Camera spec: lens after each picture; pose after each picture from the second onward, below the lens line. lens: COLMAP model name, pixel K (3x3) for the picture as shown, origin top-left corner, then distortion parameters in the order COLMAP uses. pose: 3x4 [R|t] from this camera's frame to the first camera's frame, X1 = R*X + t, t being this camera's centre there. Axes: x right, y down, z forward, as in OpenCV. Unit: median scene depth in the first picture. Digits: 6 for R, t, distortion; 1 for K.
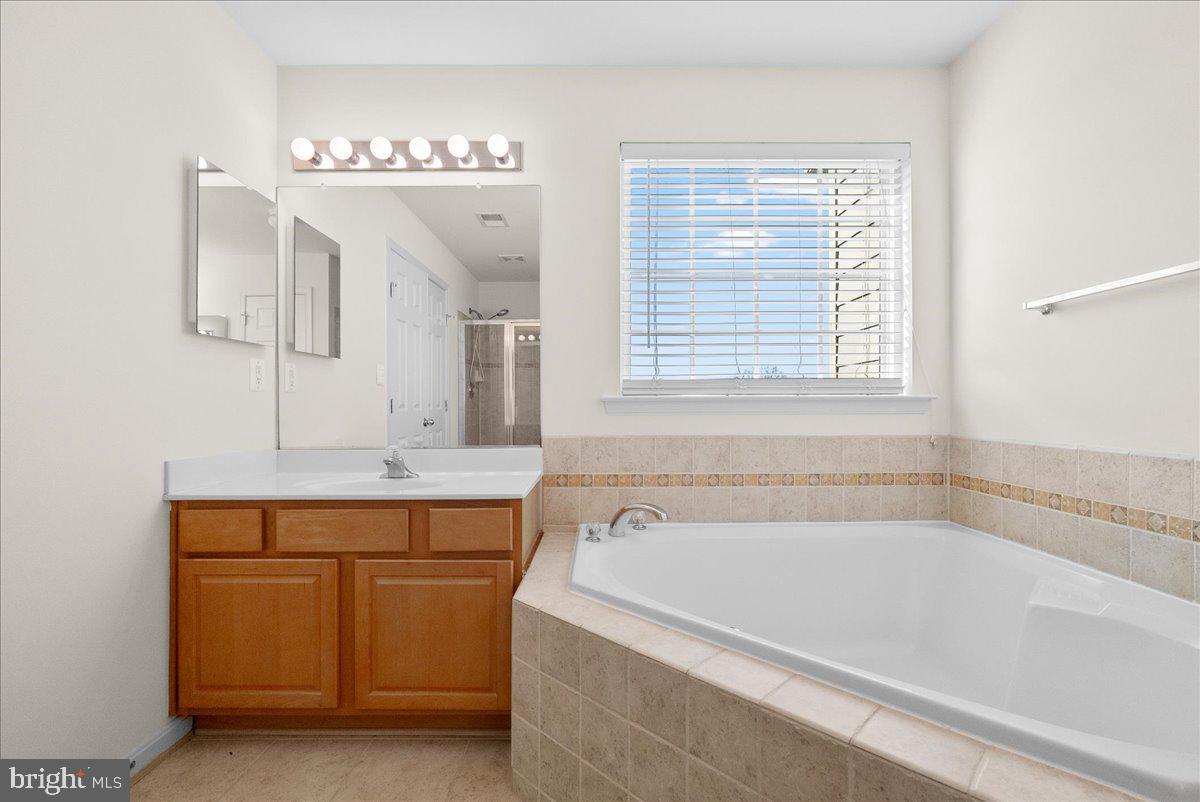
lens RADIAL K [[534.4, 0, 603.2], [0, 534.4, 406.2], [0, 0, 1]] dist [-0.012859, -0.000303]
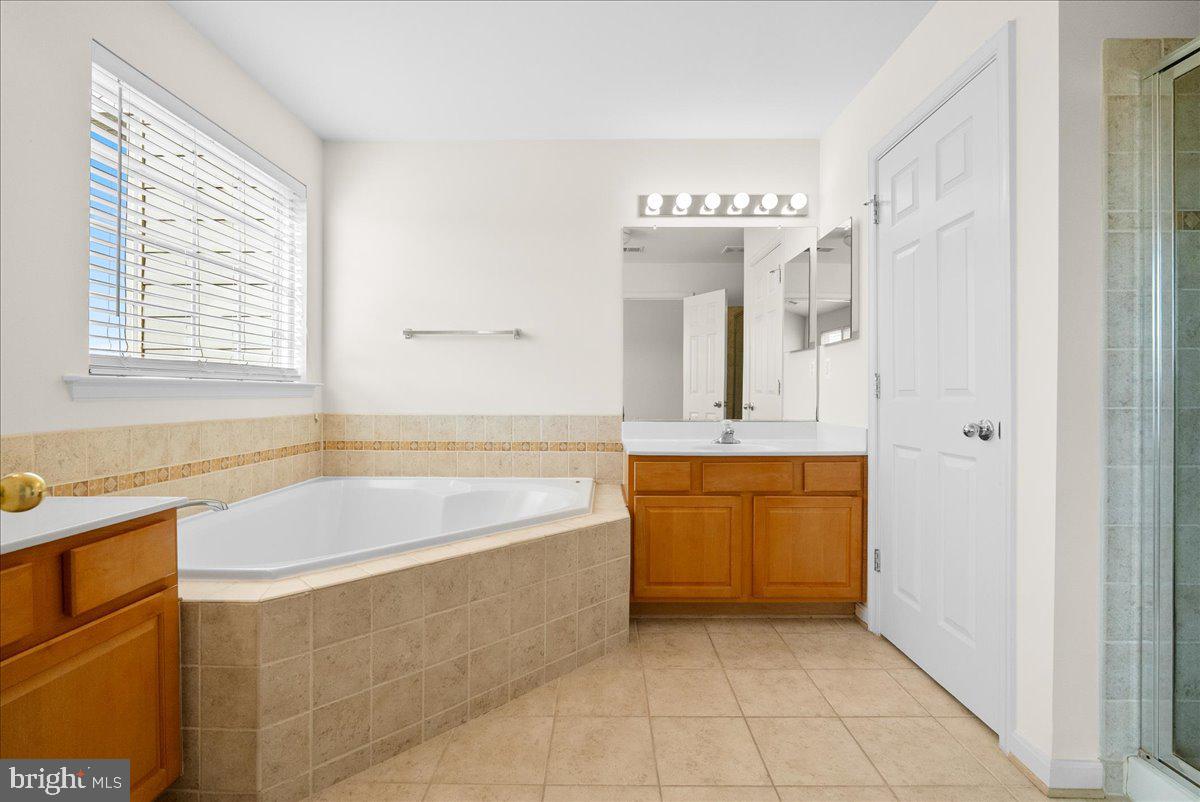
lens RADIAL K [[534.4, 0, 601.3], [0, 534.4, 395.6], [0, 0, 1]] dist [-0.012859, -0.000303]
pose [[0.010321, -0.001767, 0.999945, -0.698890], [-0.001740, 0.999997, 0.001785, 0.006650], [-0.999945, -0.001758, 0.010318, 0.276228]]
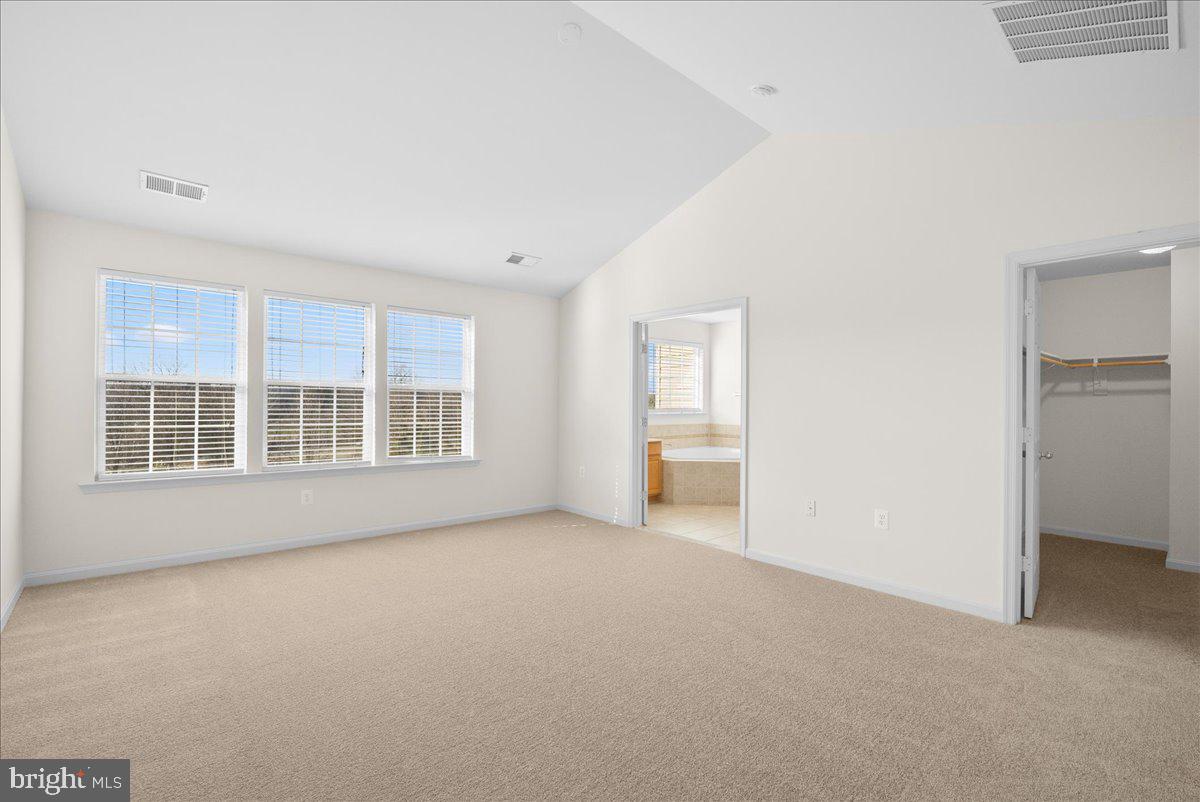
lens RADIAL K [[534.4, 0, 598.4], [0, 534.4, 401.2], [0, 0, 1]] dist [-0.012859, -0.000303]
pose [[0.757942, 0.004771, 0.652305, -2.406542], [-0.003395, 0.999989, -0.003370, -0.086522], [-0.652314, 0.000340, 0.757949, -1.348831]]
